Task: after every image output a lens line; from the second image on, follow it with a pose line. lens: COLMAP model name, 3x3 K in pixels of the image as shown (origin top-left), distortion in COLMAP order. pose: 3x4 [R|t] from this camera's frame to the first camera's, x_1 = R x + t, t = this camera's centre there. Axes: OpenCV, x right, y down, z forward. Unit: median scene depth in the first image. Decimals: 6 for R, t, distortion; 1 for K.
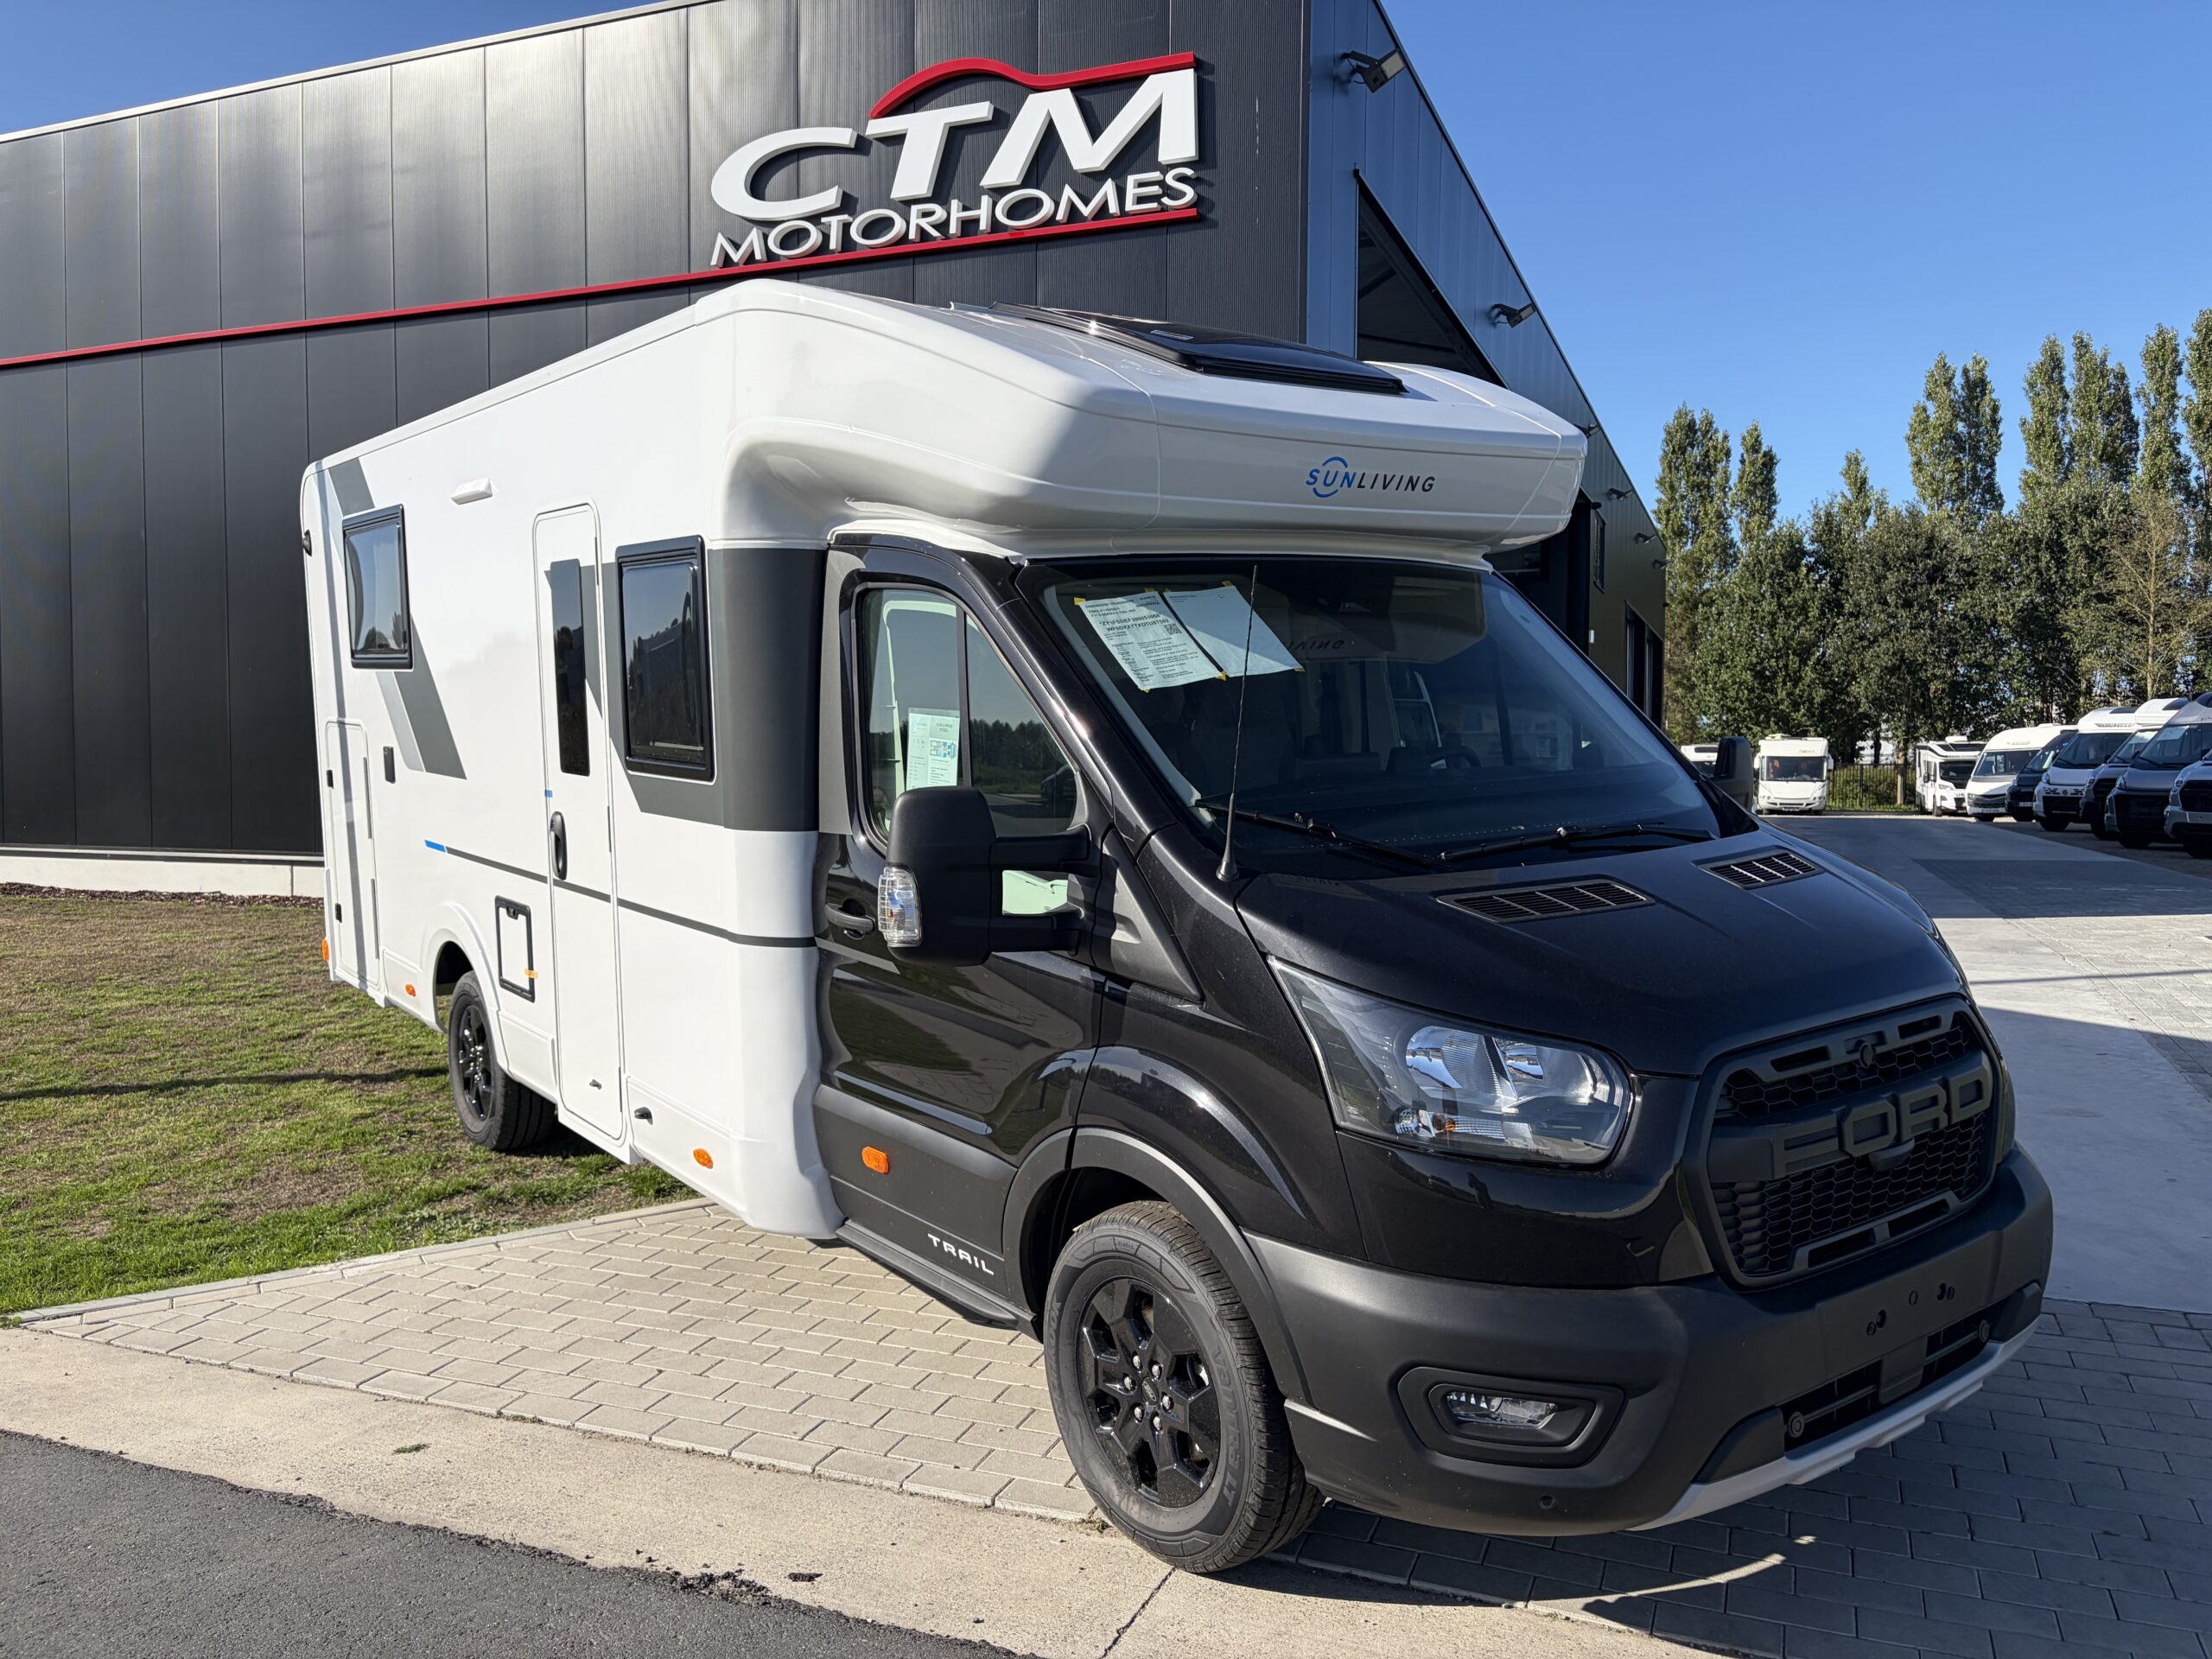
lens RADIAL K [[1700.5, 0, 1106.8], [0, 1700.5, 839.5], [0, 0, 1]] dist [0.046534, -0.056099]
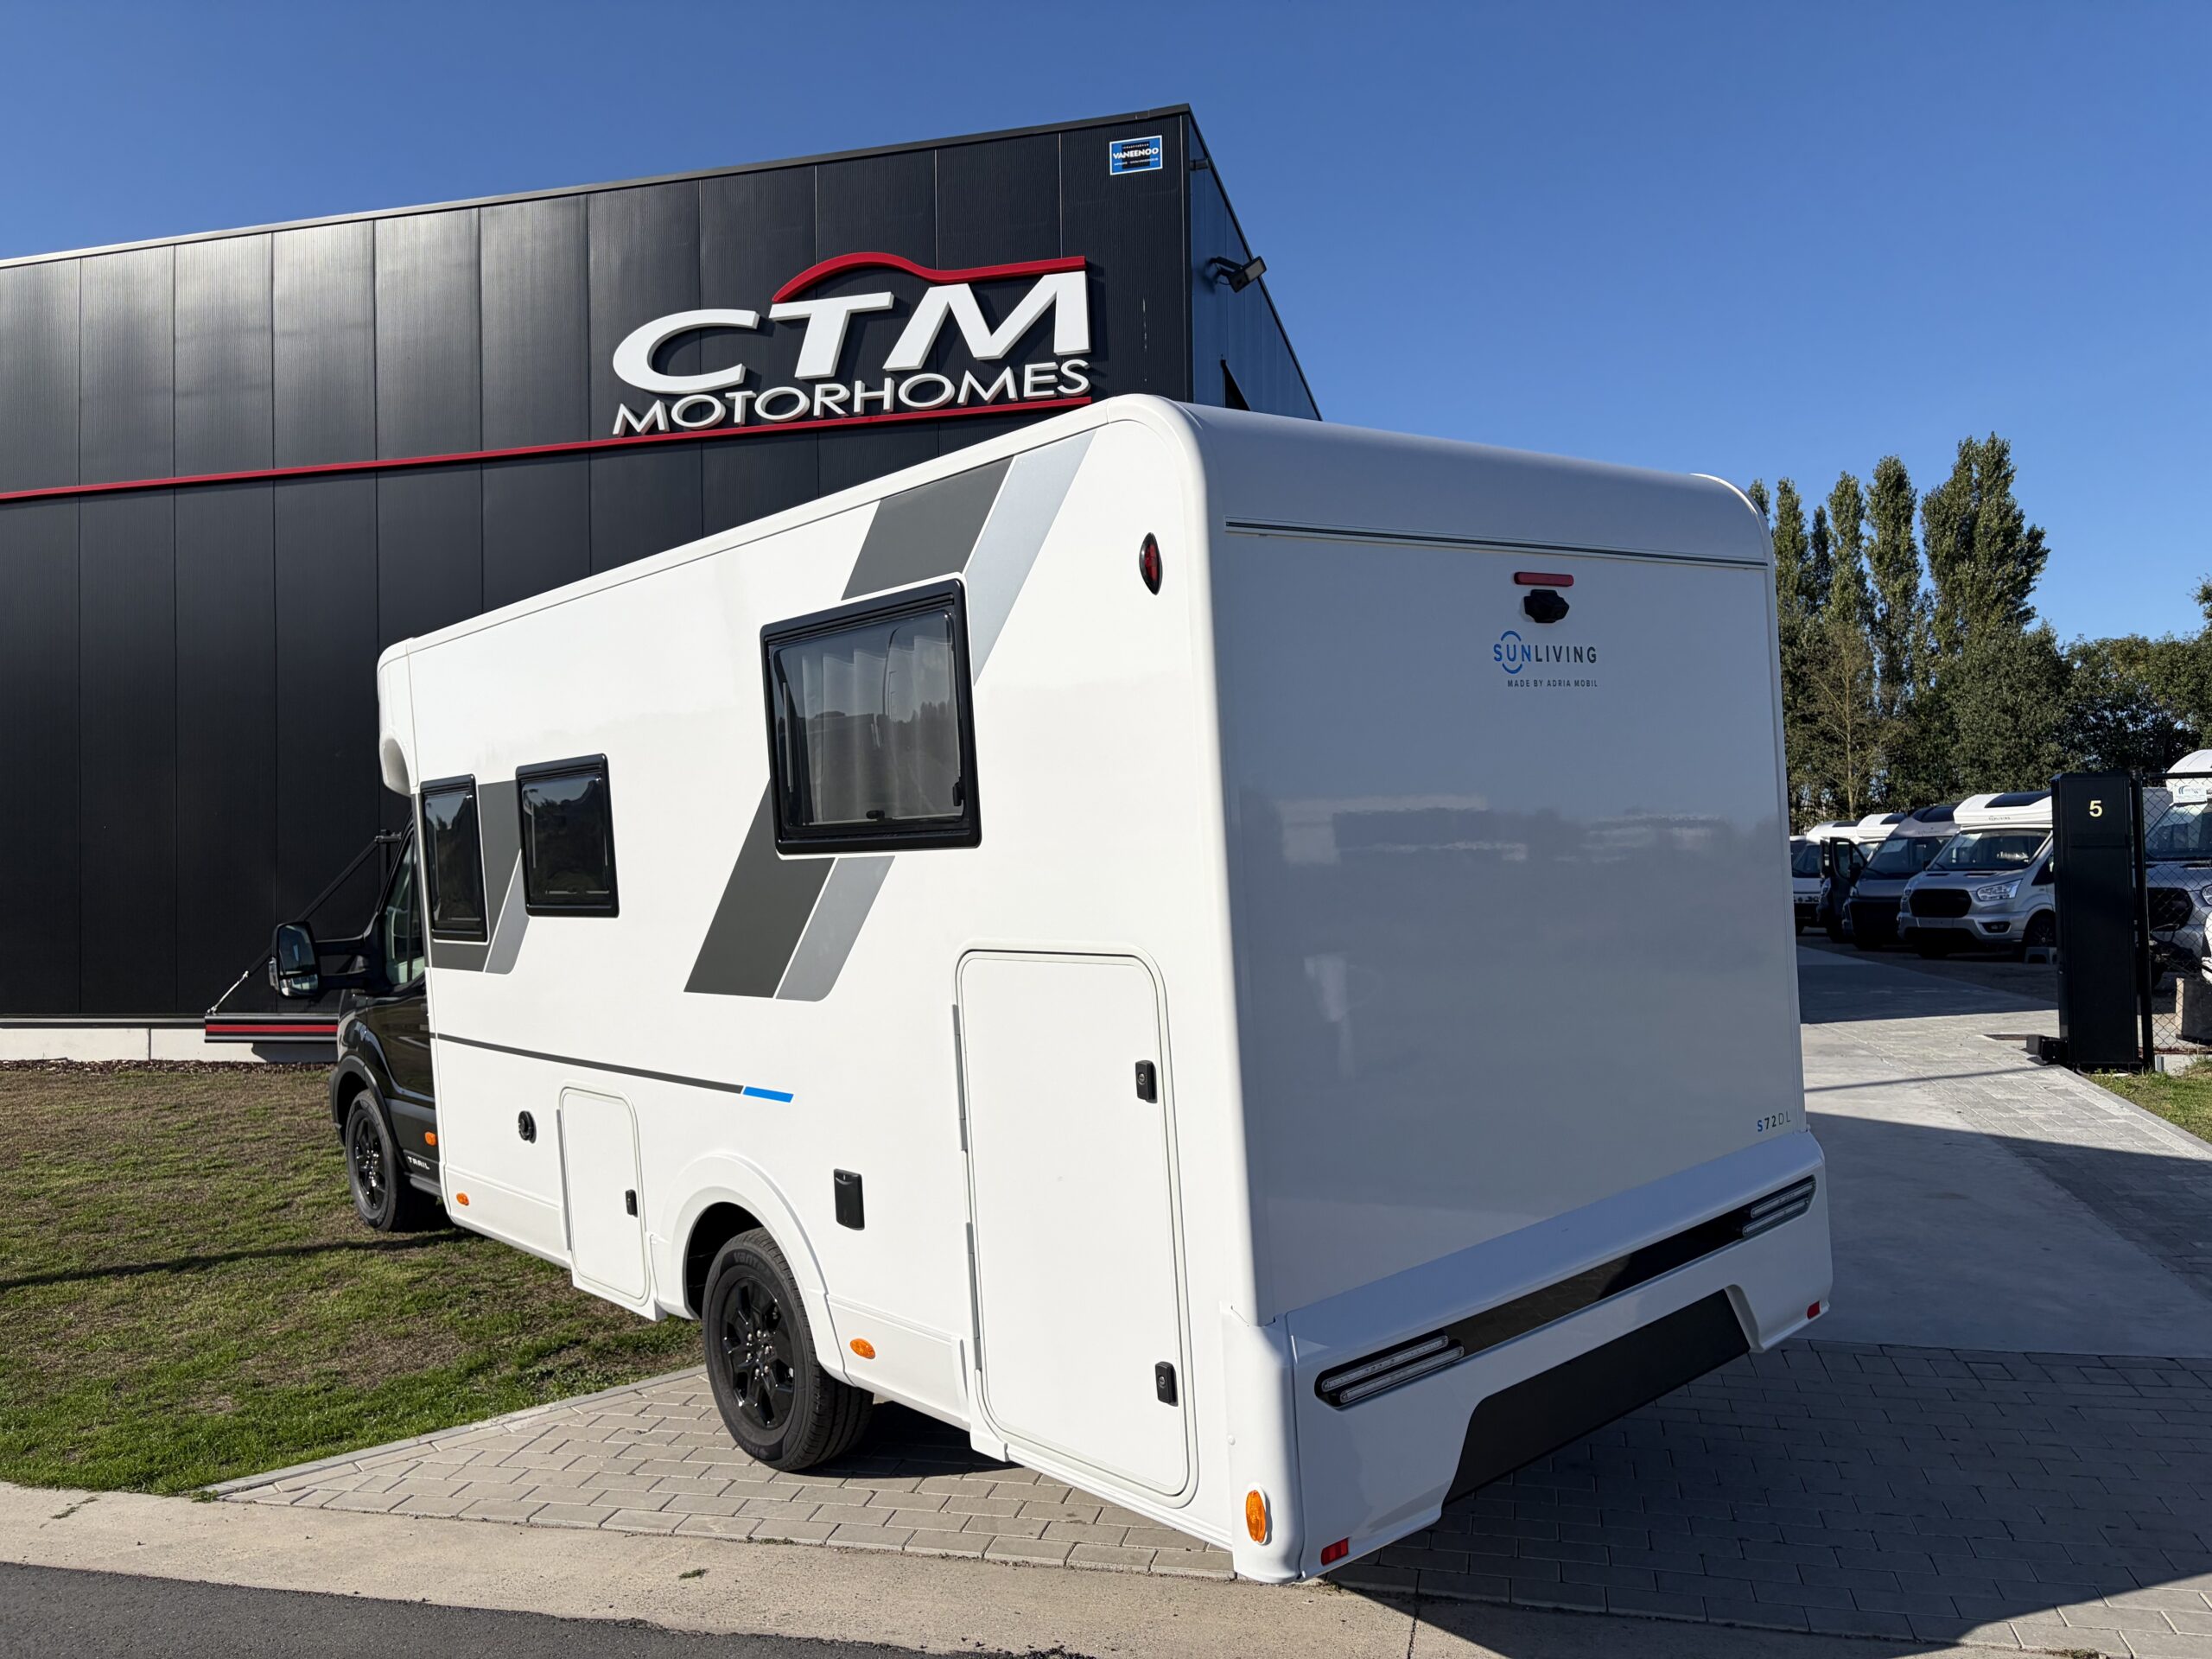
lens RADIAL K [[1700.5, 0, 1106.8], [0, 1700.5, 839.5], [0, 0, 1]] dist [0.046534, -0.056099]
pose [[0.989746, -0.019335, 0.141526, -0.092716], [0.029264, 0.997227, -0.068419, -0.011415], [-0.139811, 0.071859, 0.987567, -0.053729]]
